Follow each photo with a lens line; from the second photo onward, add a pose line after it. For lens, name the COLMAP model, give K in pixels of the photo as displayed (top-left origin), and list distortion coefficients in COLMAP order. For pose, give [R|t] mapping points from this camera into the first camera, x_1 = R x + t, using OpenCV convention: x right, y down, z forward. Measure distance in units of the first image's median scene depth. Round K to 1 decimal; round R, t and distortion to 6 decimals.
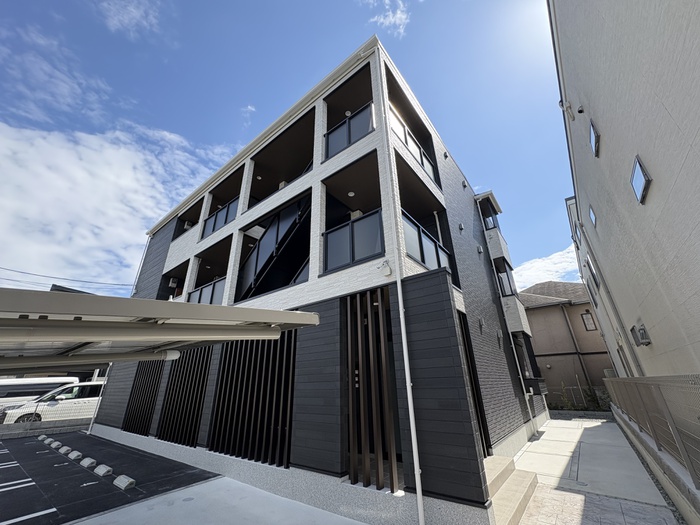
lens RADIAL K [[277.3, 0, 349.2], [0, 277.3, 252.5], [0, 0, 1]] dist [-0.000441, -0.000001]
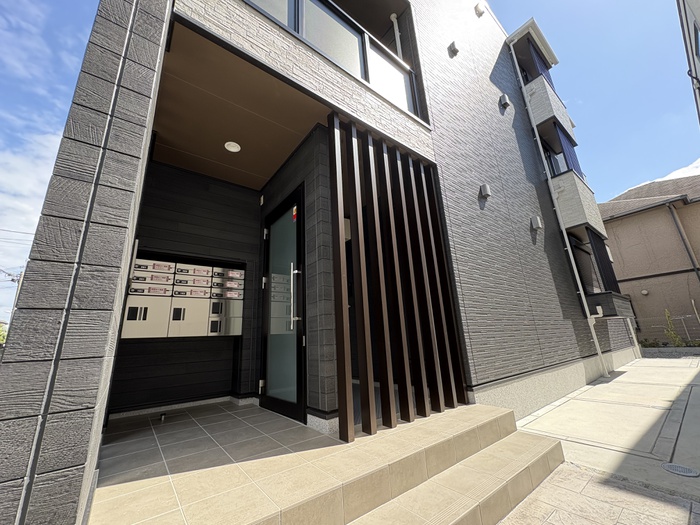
lens RADIAL K [[277.3, 0, 357.1], [0, 277.3, 252.3], [0, 0, 1]] dist [-0.000441, -0.000001]
pose [[0.973251, -0.095065, -0.209151, 0.240899], [0.122774, 0.984690, 0.123741, 0.200787], [0.194186, -0.146110, 0.970023, 0.275643]]
